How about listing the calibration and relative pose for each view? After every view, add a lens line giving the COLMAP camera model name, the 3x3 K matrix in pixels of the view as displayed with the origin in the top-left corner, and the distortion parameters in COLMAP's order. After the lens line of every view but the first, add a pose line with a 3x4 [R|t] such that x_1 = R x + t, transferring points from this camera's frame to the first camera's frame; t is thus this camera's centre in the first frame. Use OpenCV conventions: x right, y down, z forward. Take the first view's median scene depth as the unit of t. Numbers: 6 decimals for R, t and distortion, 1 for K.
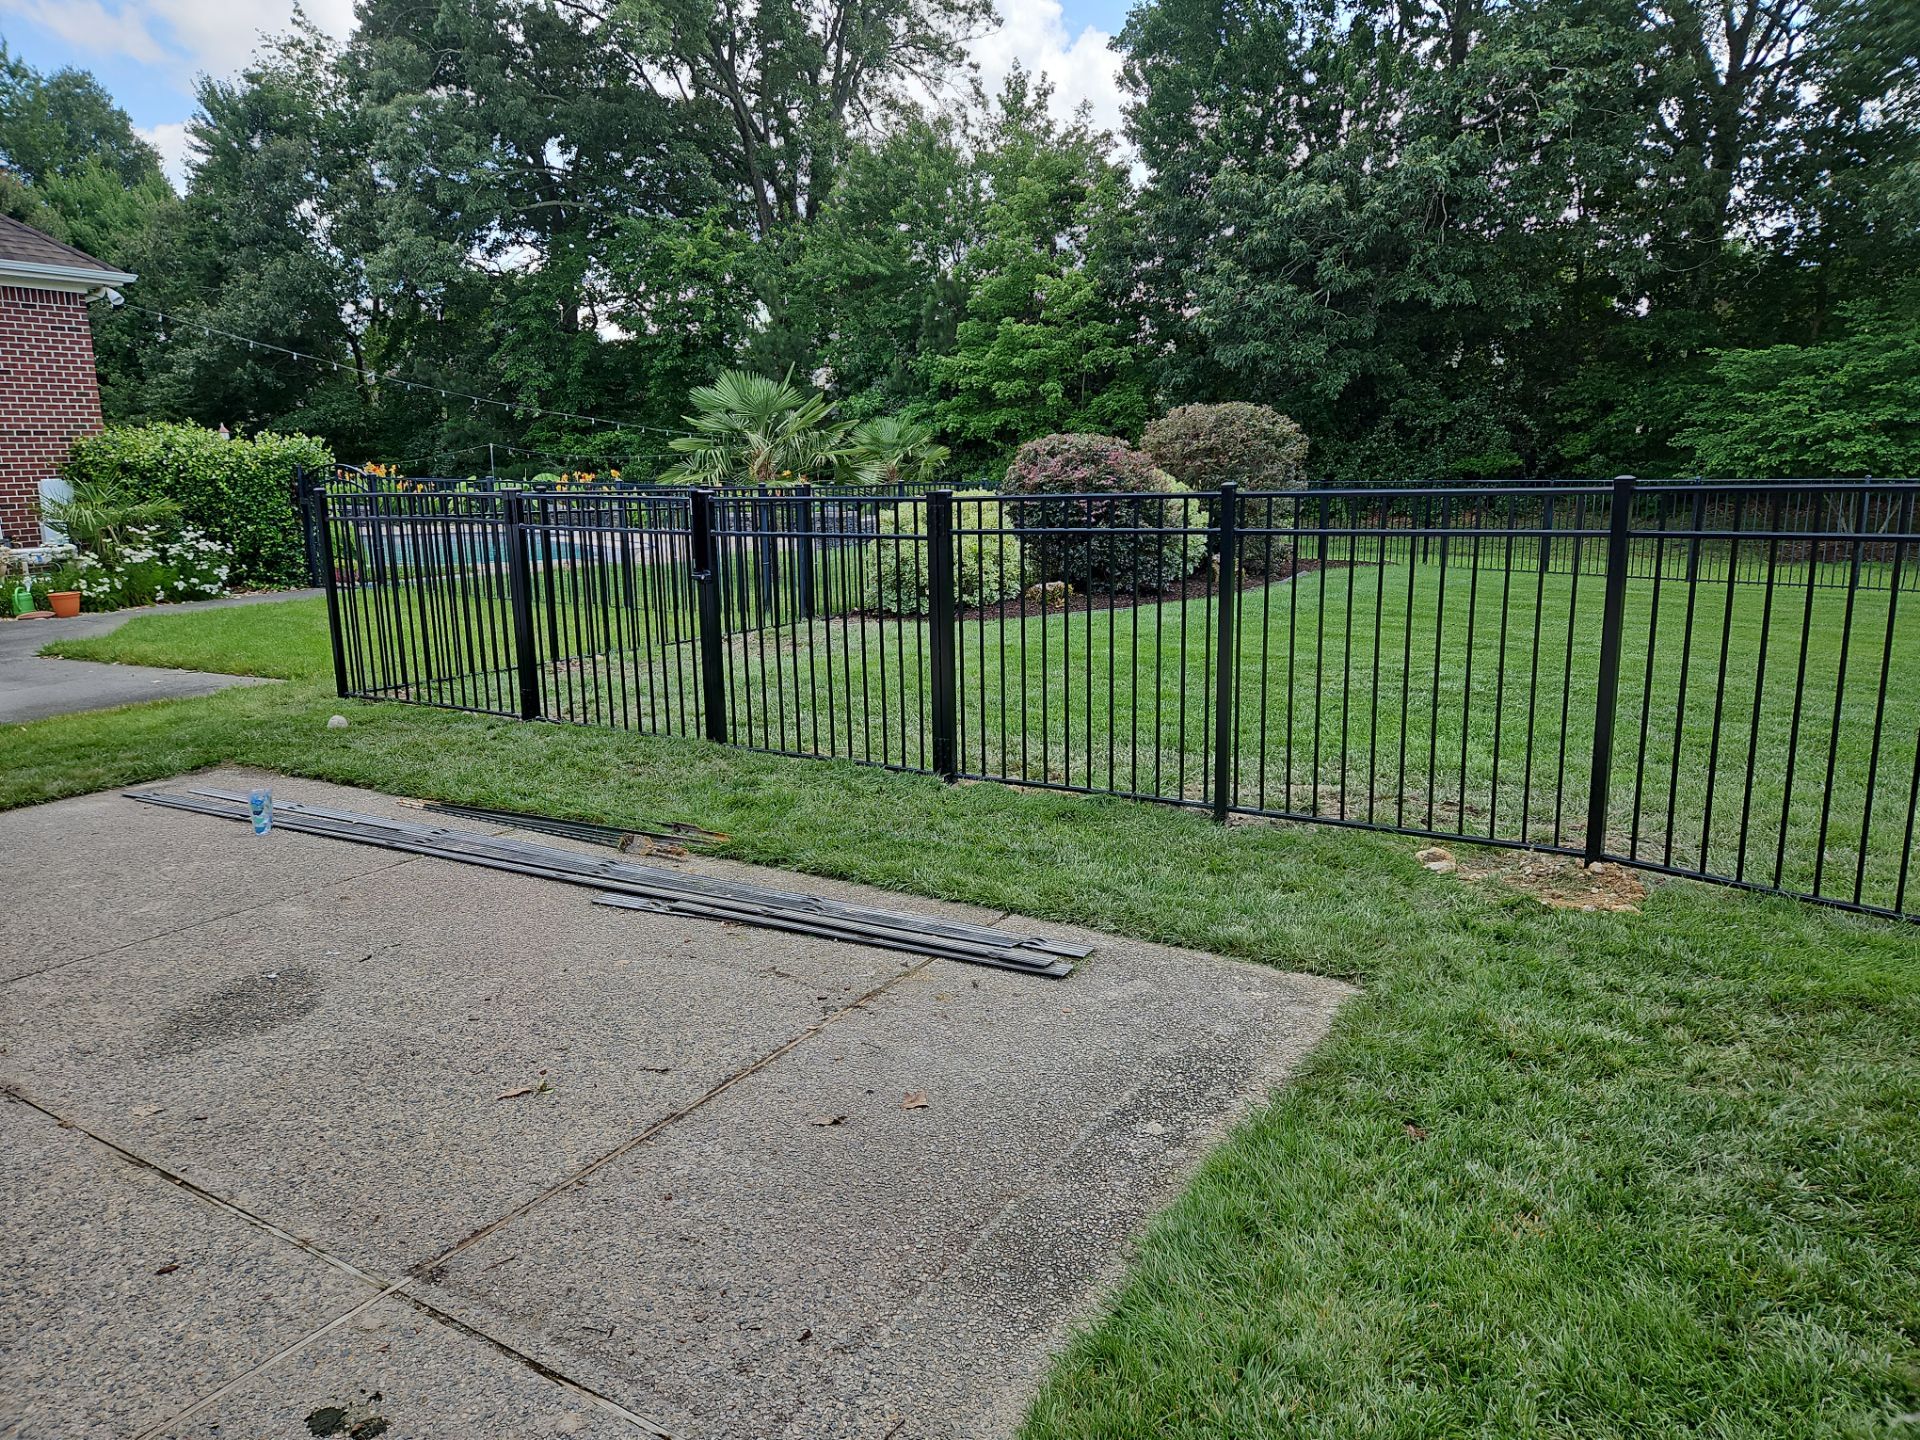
lens RADIAL K [[1280.6, 0, 952.0], [0, 1280.6, 720.6], [0, 0, 1]] dist [0.080700, -0.068879]
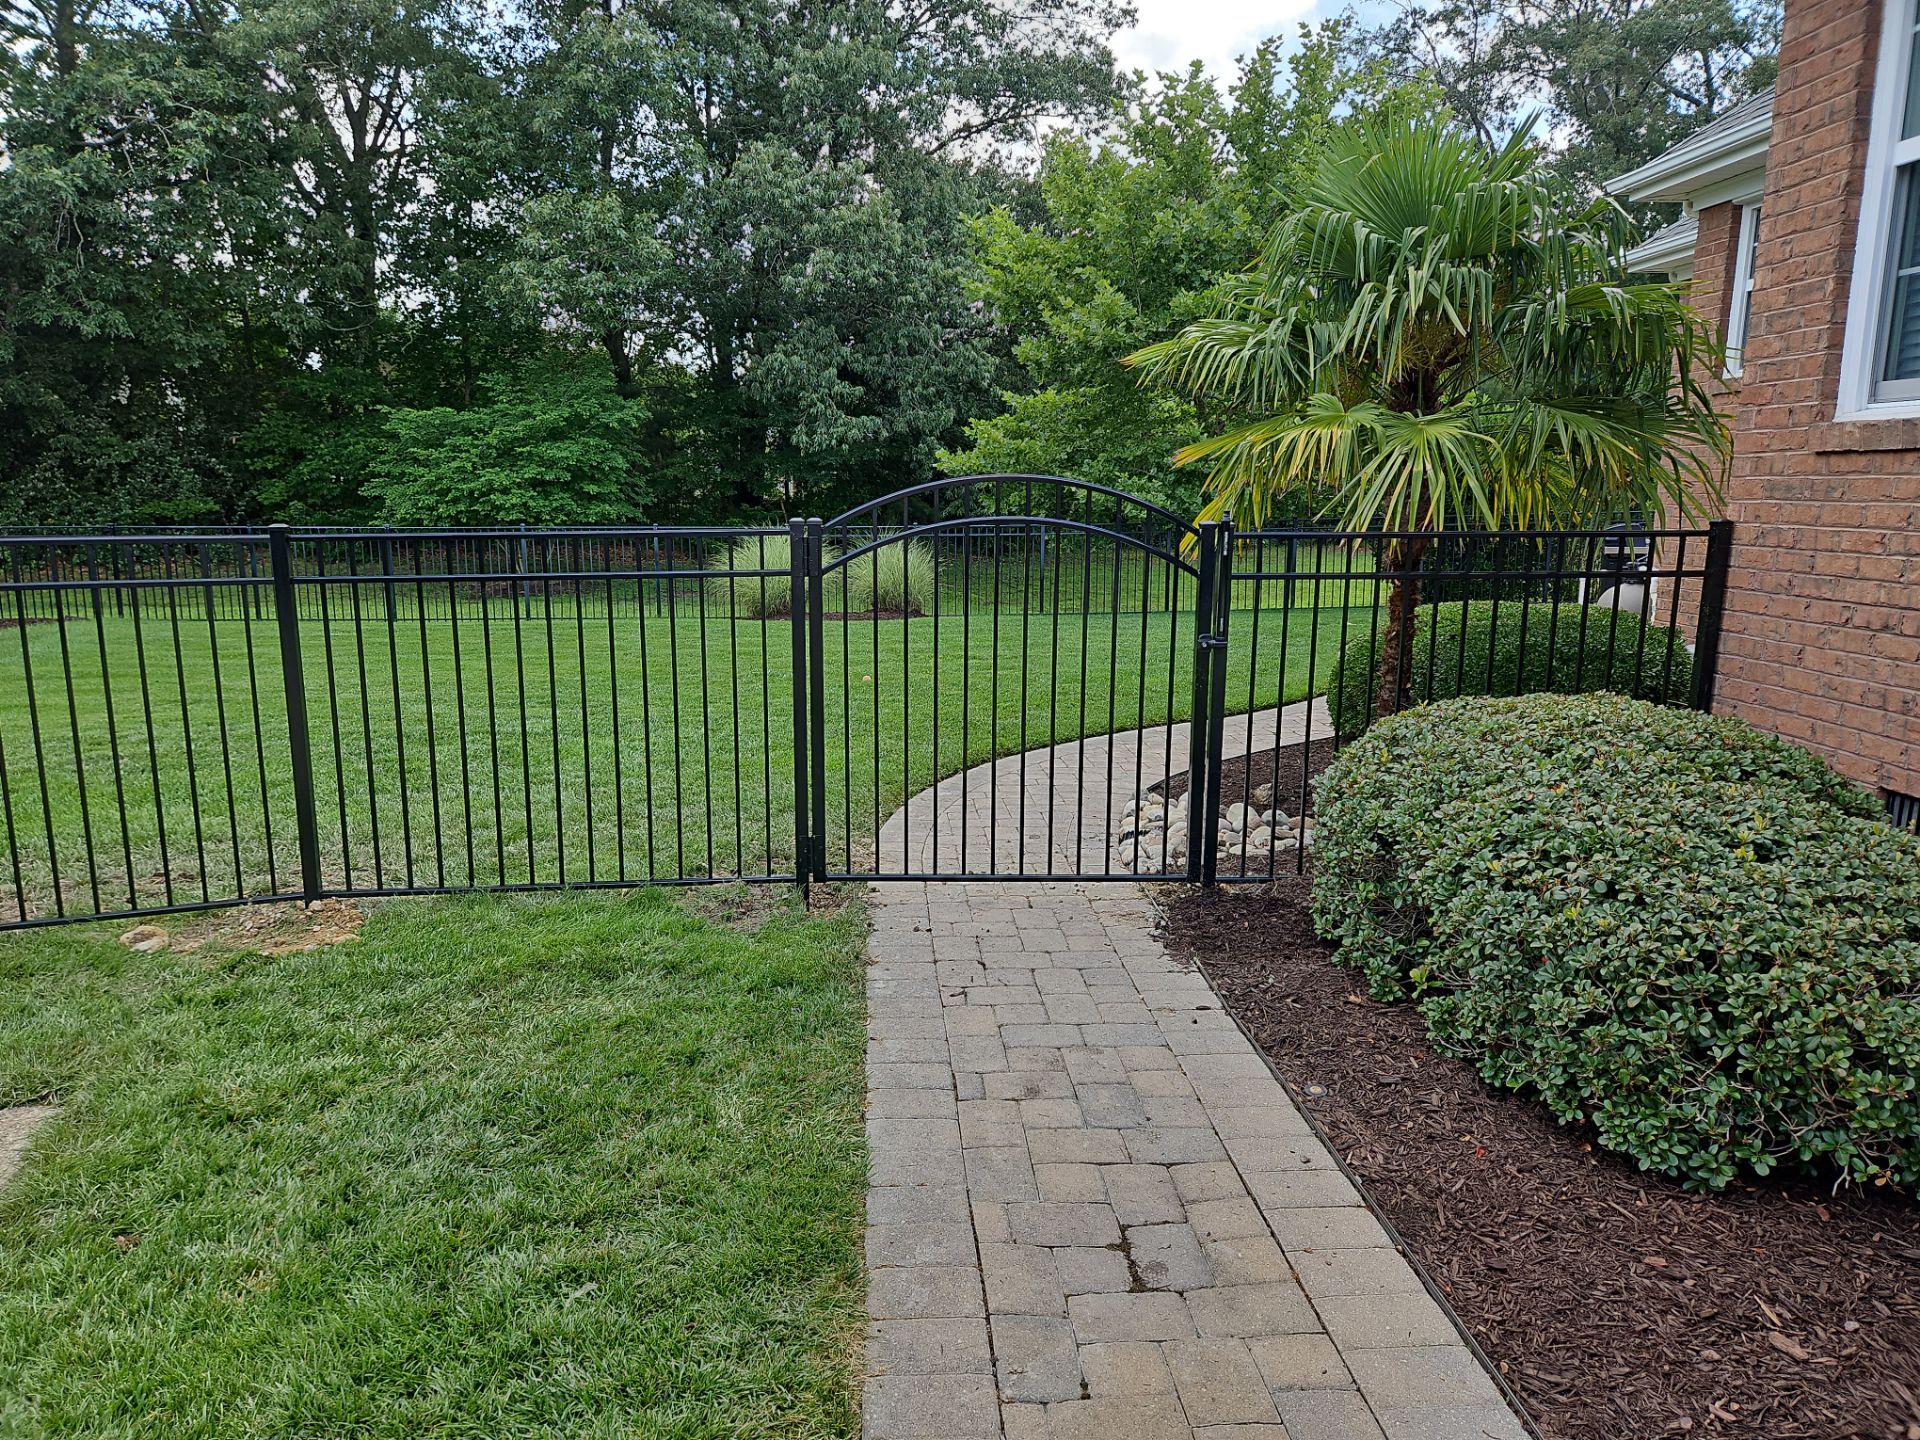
lens RADIAL K [[1280.6, 0, 952.0], [0, 1280.6, 720.6], [0, 0, 1]] dist [0.080700, -0.068879]
pose [[0.623607, -0.122160, 0.772134, 0.018081], [0.148760, 0.988210, 0.036200, 0.003377], [-0.767453, 0.092288, 0.634427, -0.019438]]
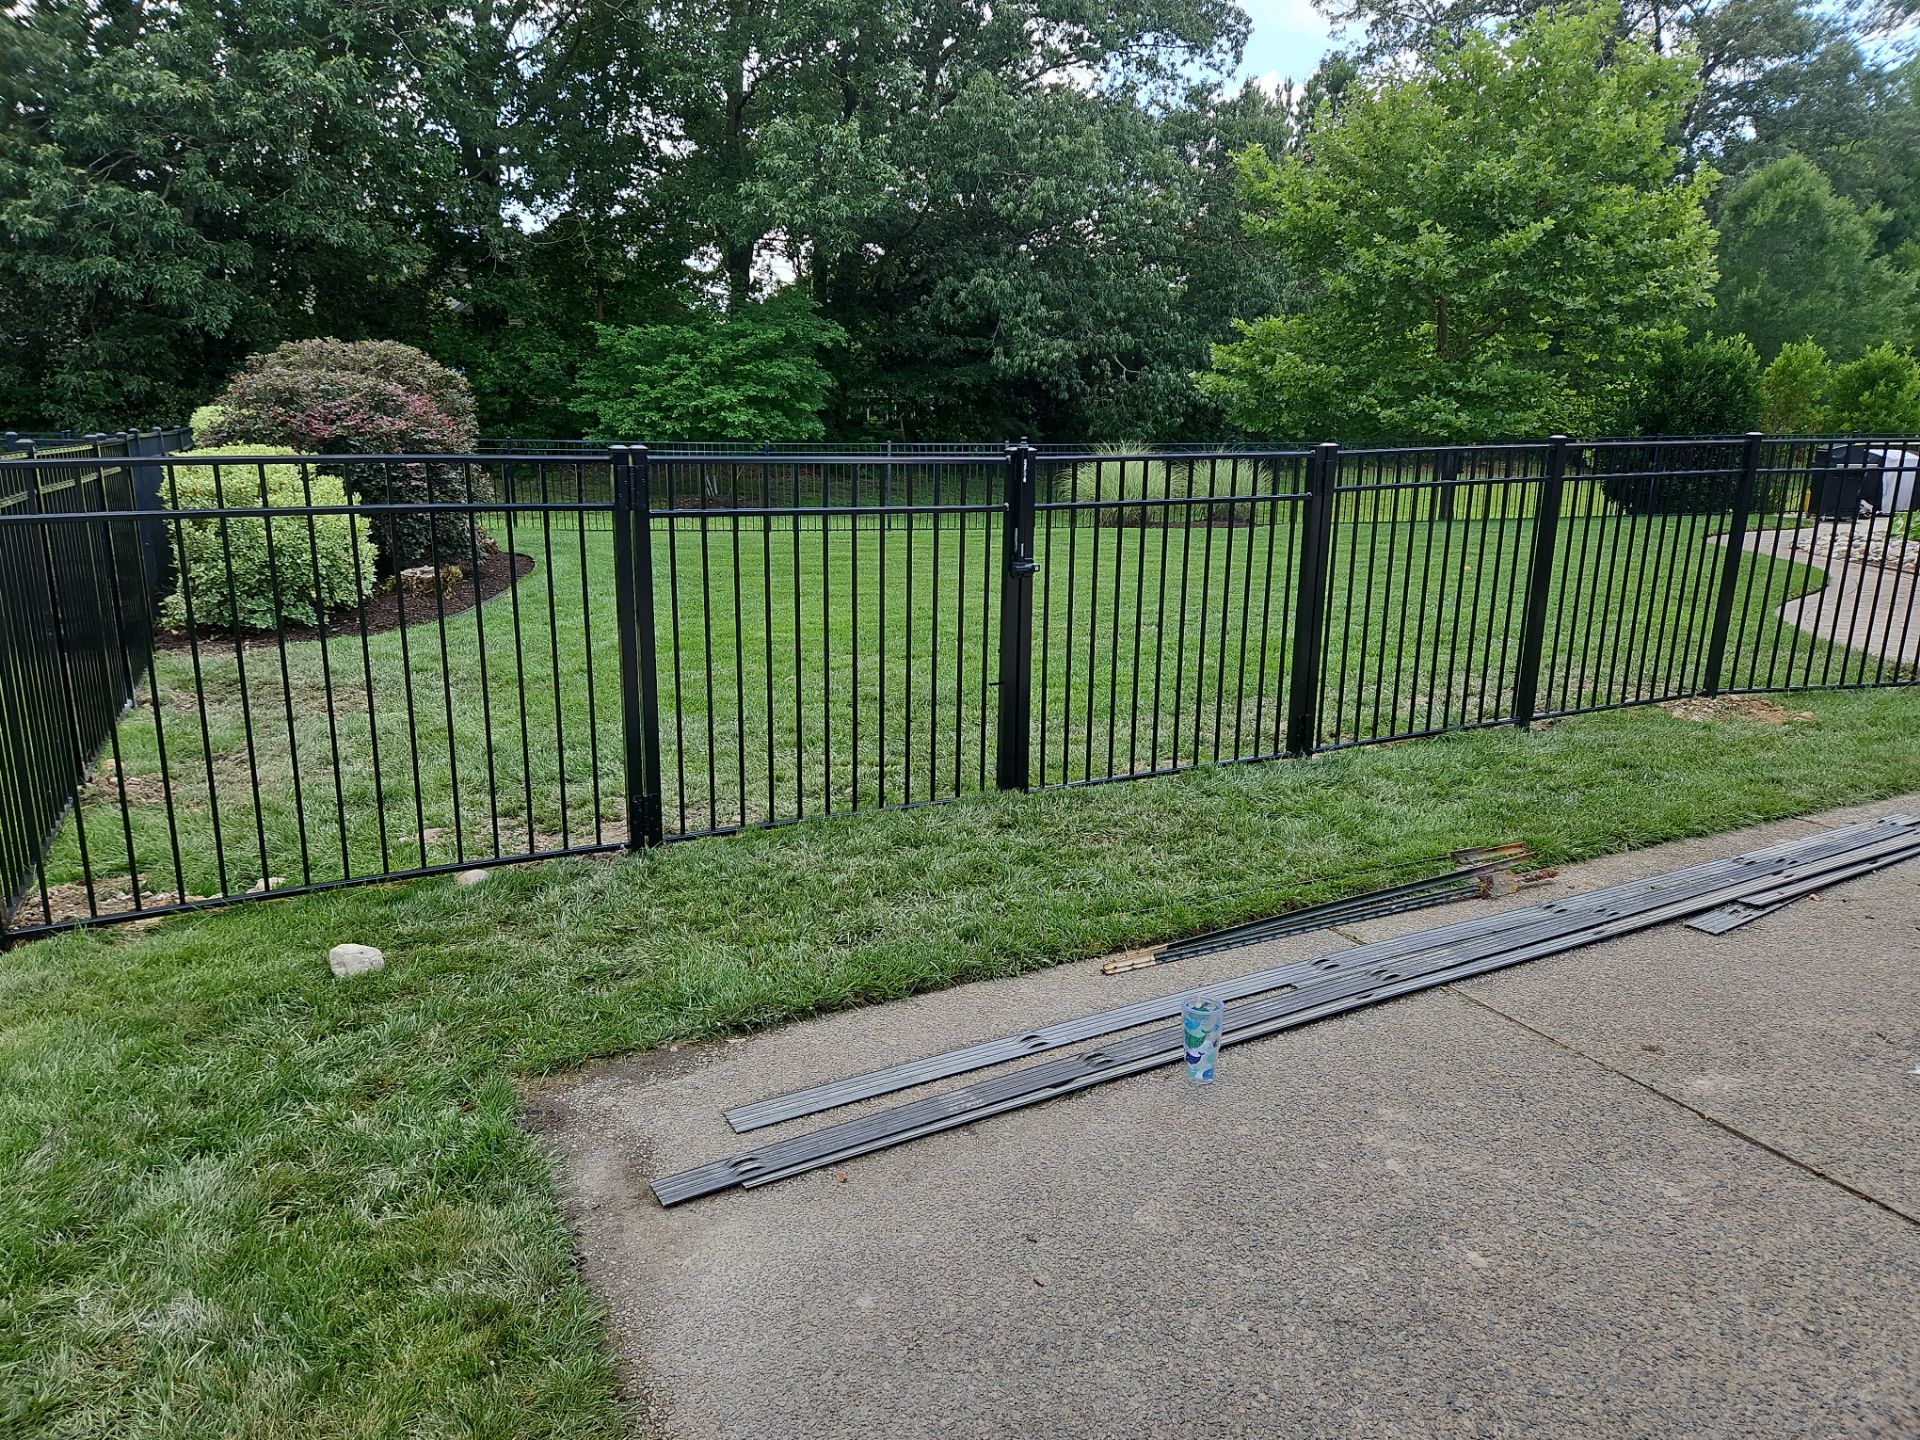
lens RADIAL K [[1280.6, 0, 952.0], [0, 1280.6, 720.6], [0, 0, 1]] dist [0.080700, -0.068879]
pose [[0.525554, -0.178280, 0.831871, -0.283264], [0.154095, 0.981572, 0.113009, -0.039203], [-0.836689, 0.068795, 0.543341, 0.218242]]
